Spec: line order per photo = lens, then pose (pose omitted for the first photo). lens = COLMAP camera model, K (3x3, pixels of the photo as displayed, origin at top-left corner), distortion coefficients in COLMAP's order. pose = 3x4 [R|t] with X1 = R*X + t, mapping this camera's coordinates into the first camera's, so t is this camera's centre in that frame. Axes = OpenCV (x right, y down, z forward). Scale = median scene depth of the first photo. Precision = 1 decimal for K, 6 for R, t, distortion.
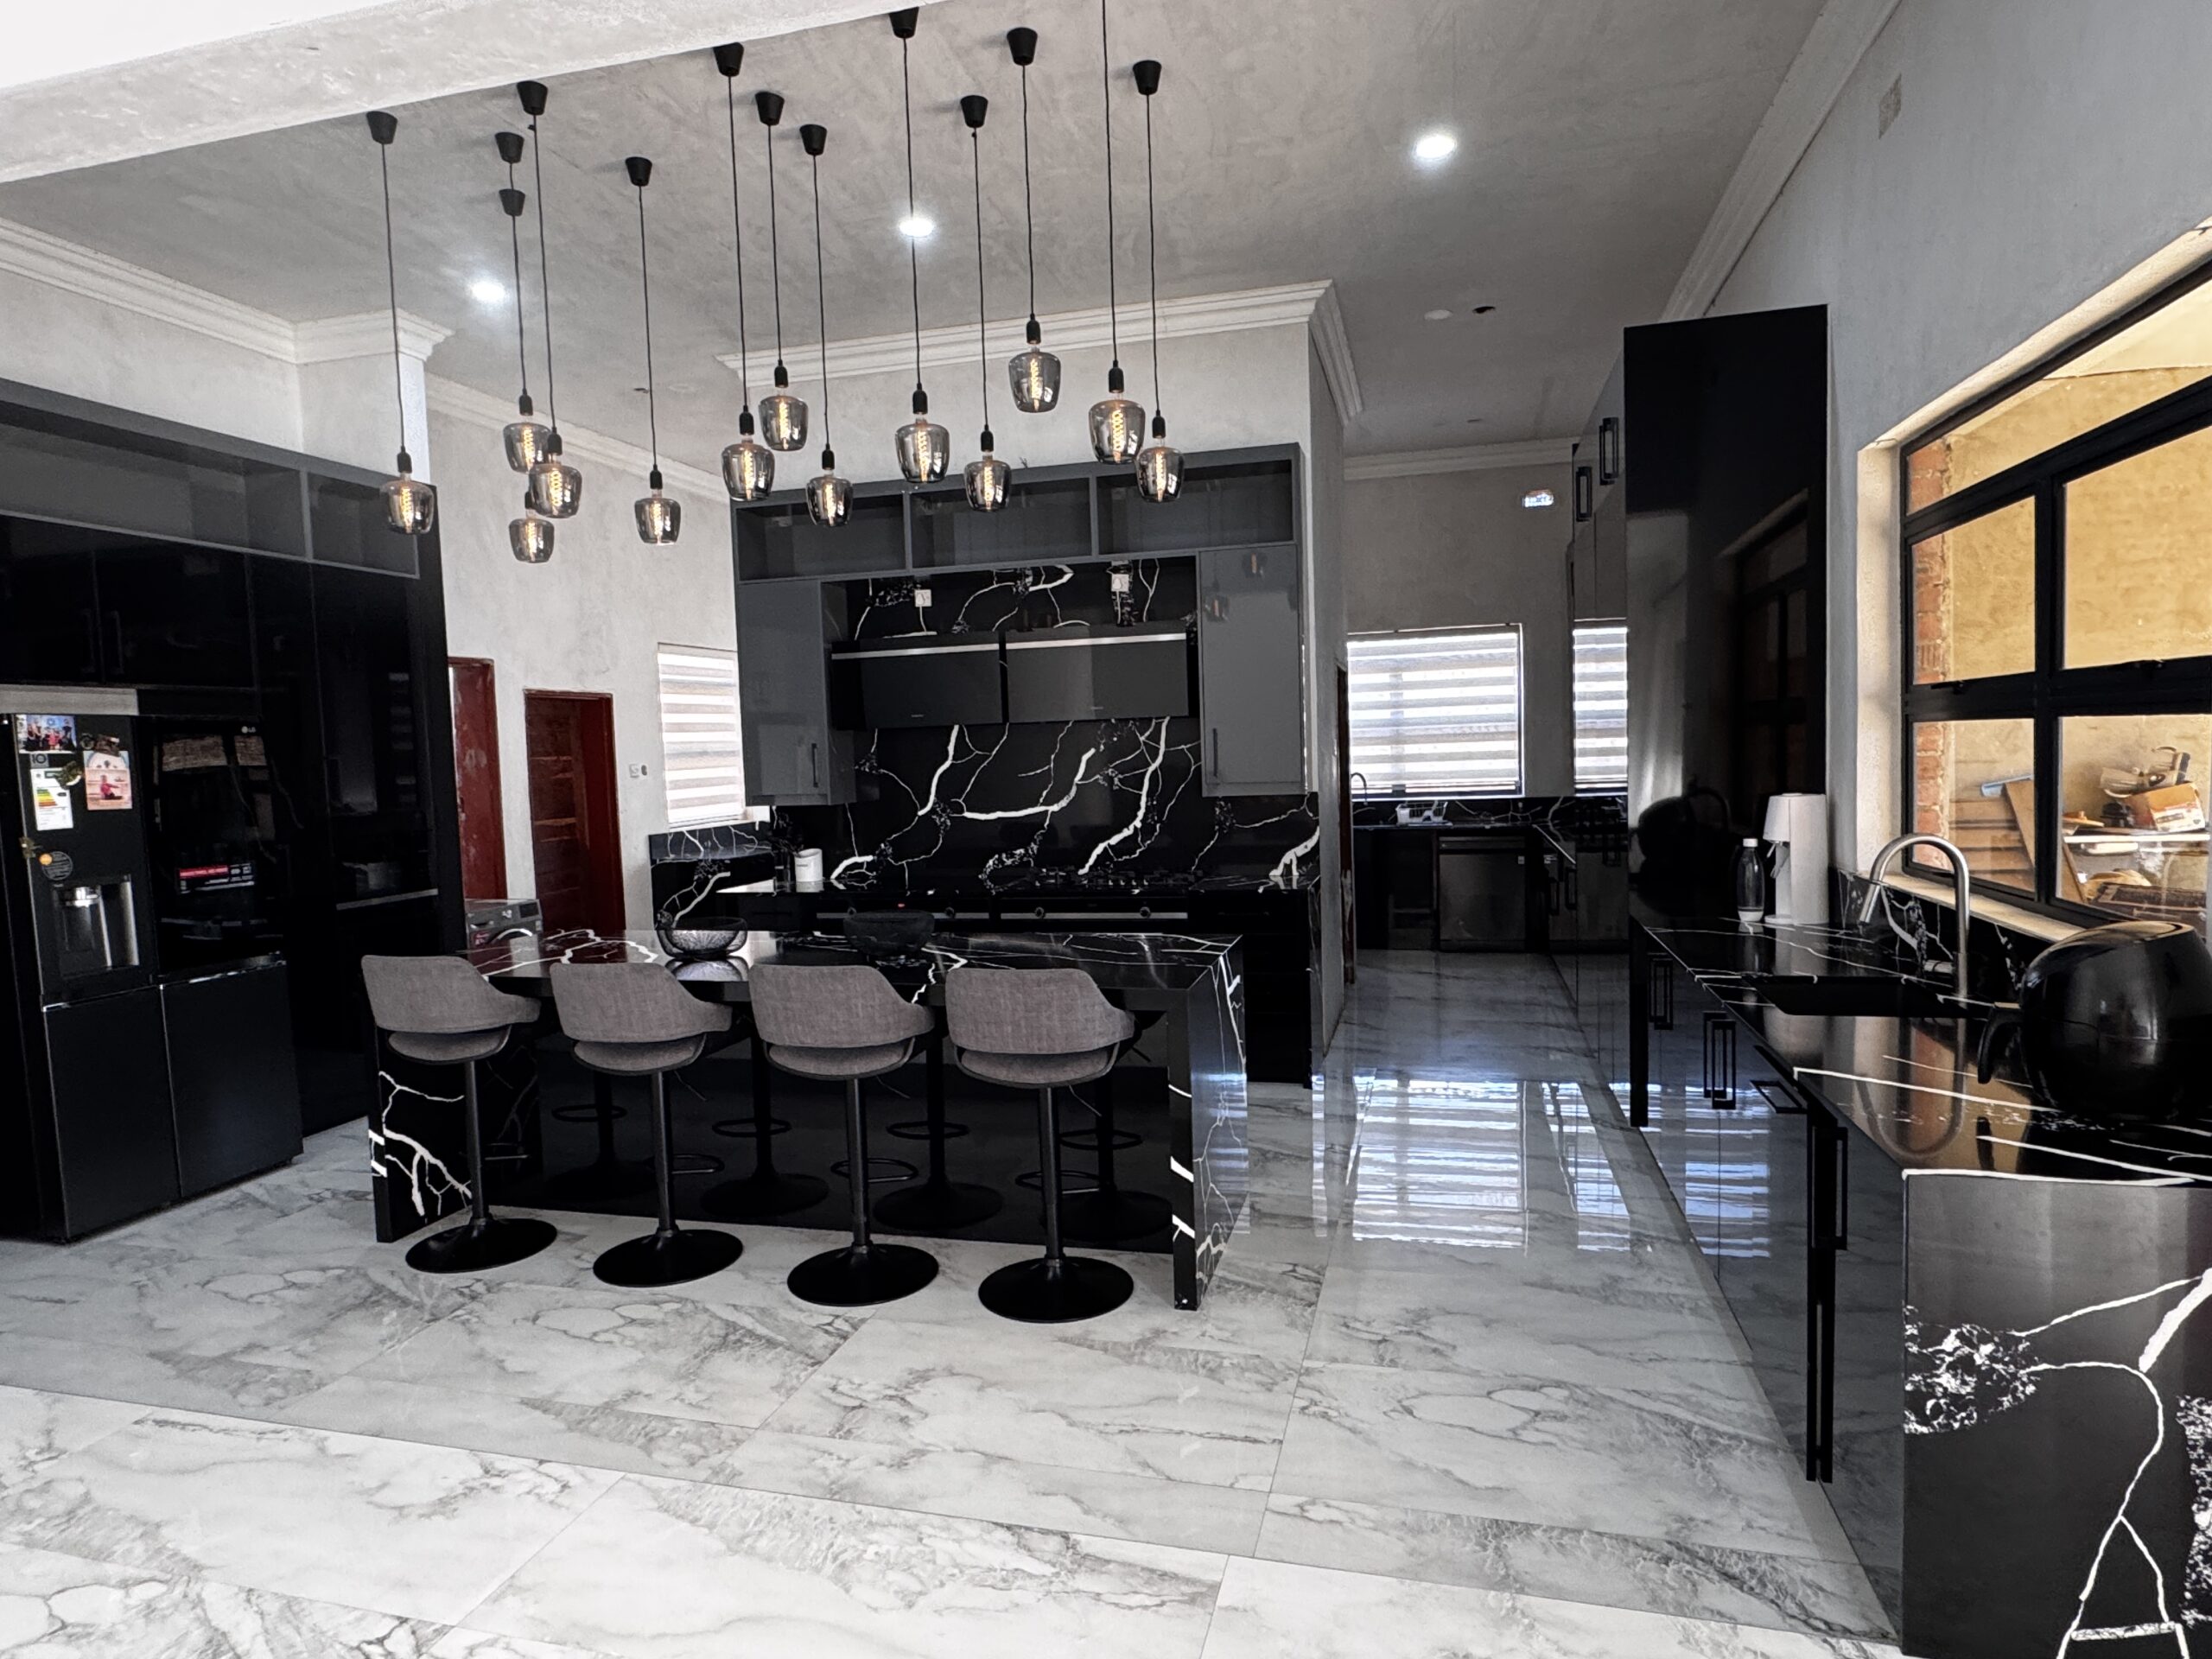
lens RADIAL K [[1316.9, 0, 1106.4], [0, 1316.9, 839.7], [0, 0, 1]] dist [0.003611, 0.000234]
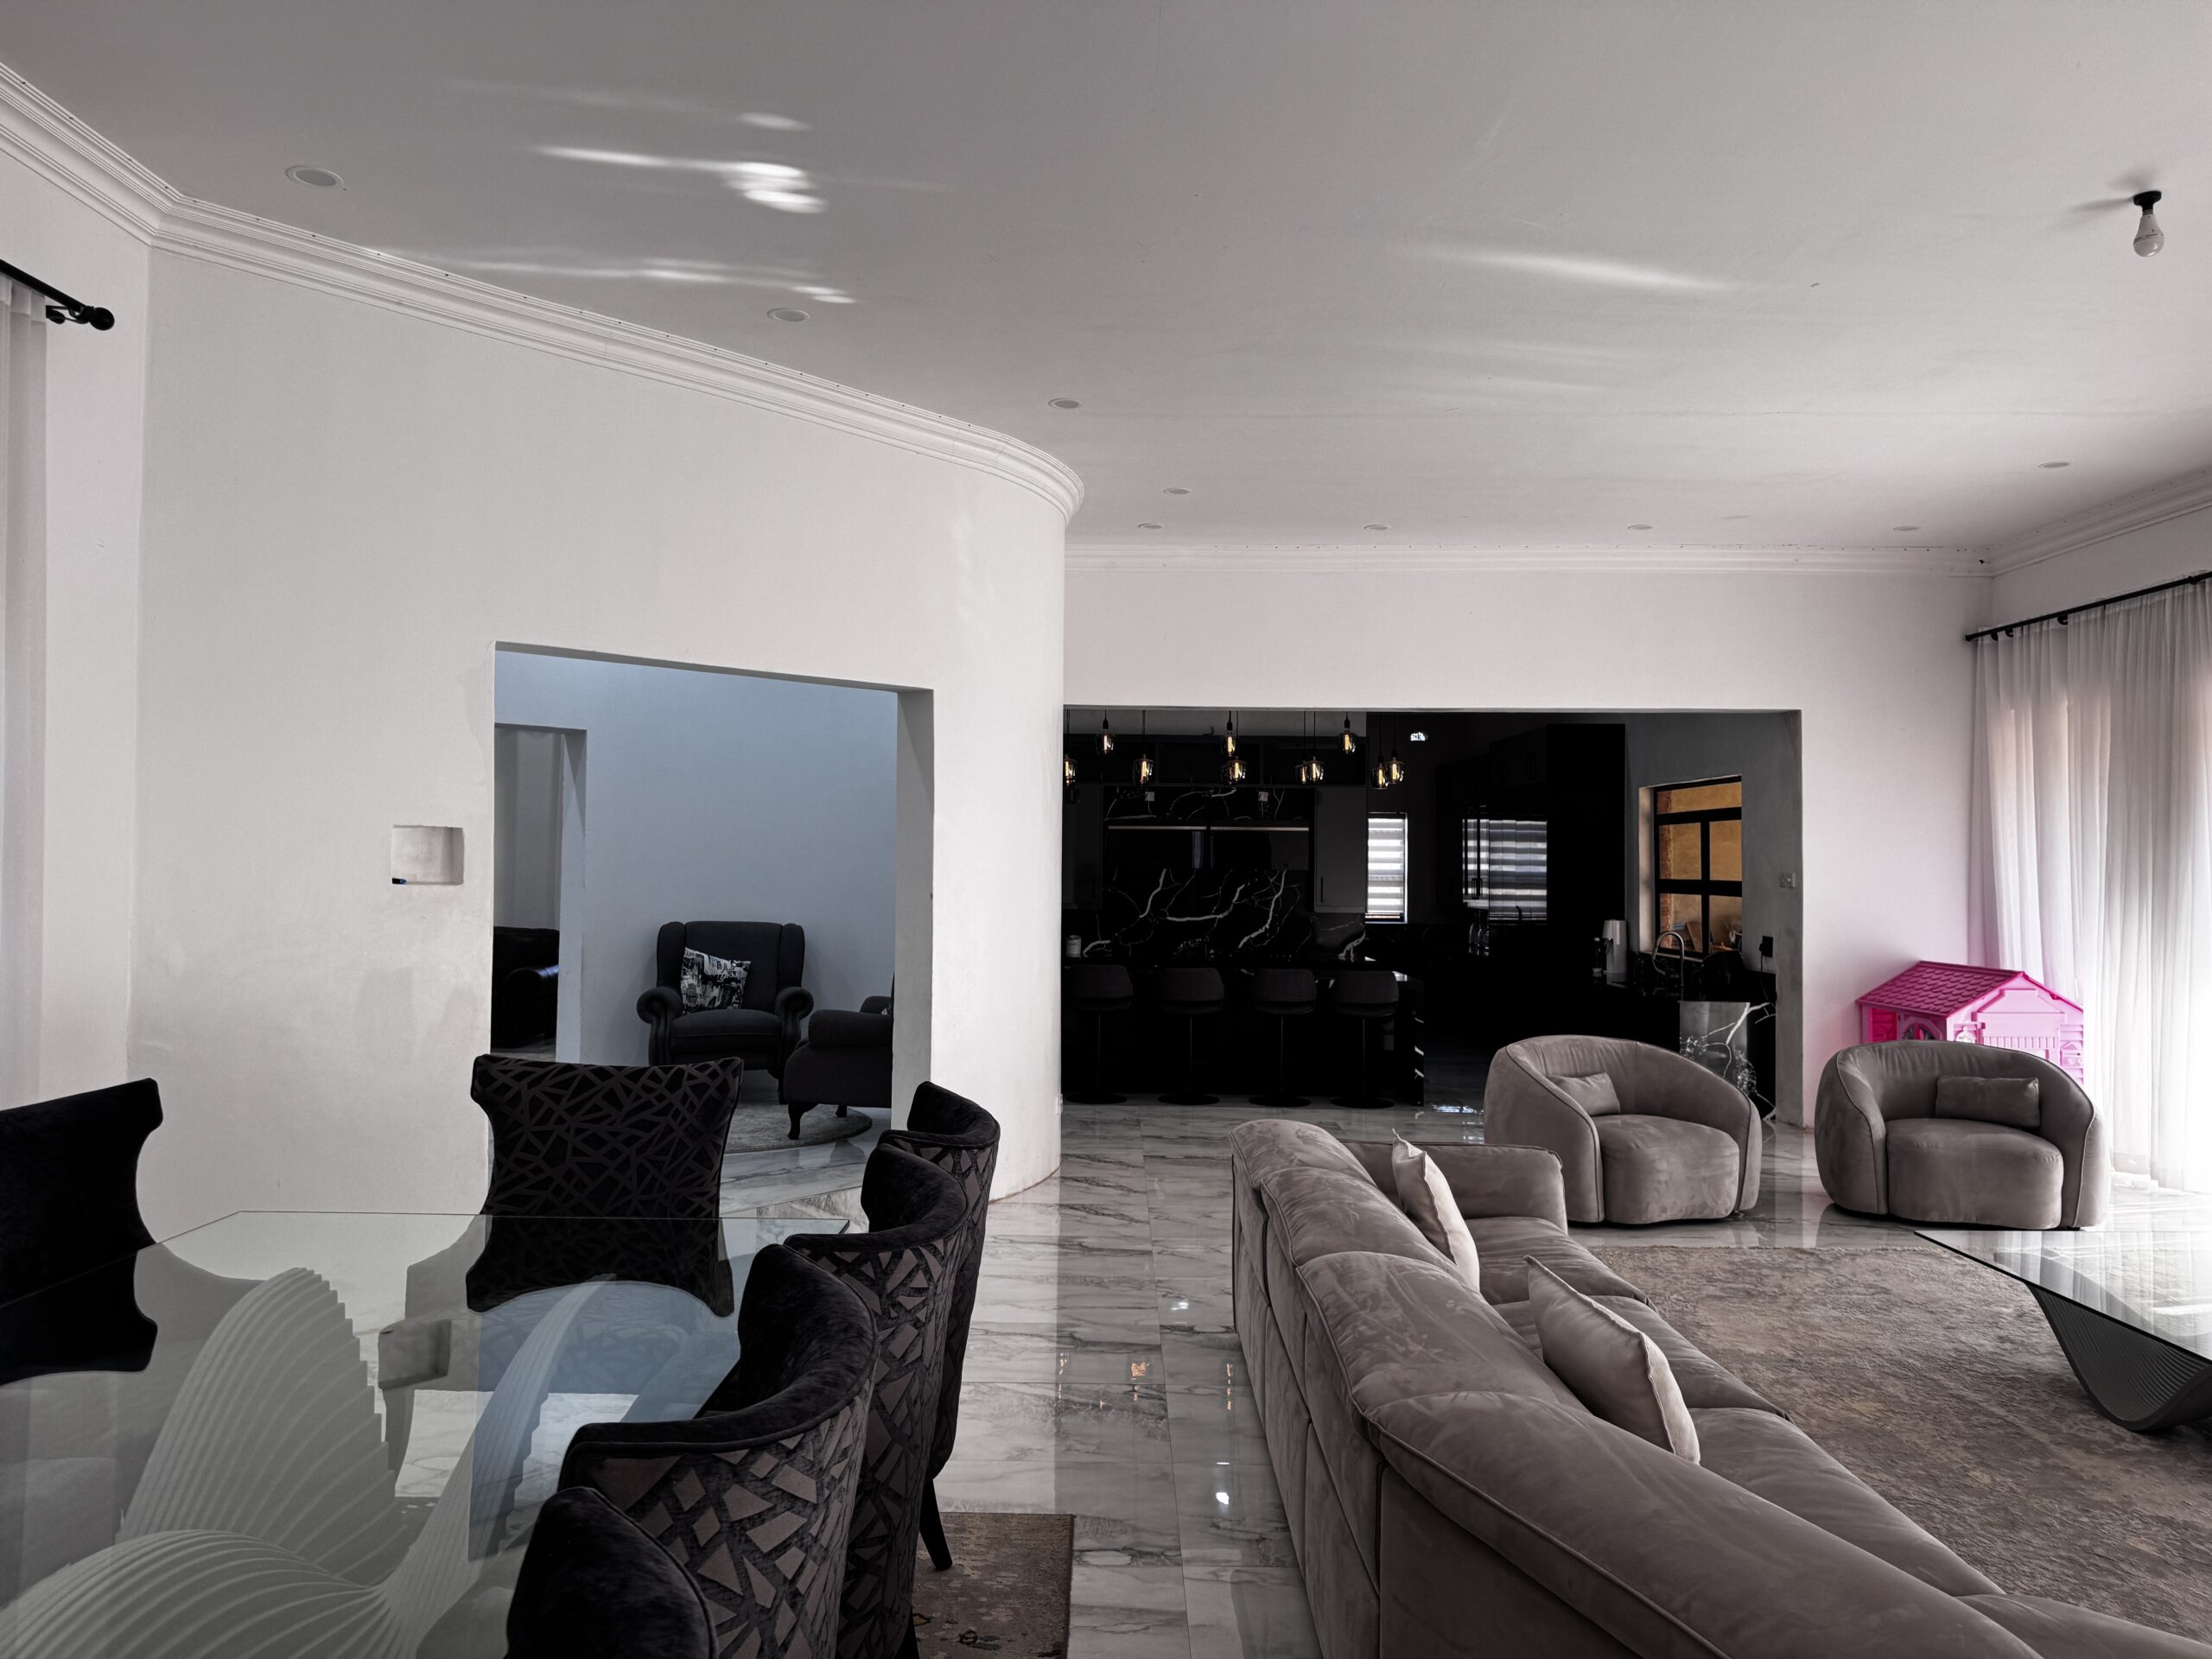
lens RADIAL K [[1536.2, 0, 1098.8], [0, 1536.2, 825.5], [0, 0, 1]] dist [0.019120, -0.029243]
pose [[0.966938, 0.051327, 0.249793, -1.100670], [-0.026317, 0.994389, -0.102455, 0.106987], [-0.253650, 0.092494, 0.962864, -1.491213]]
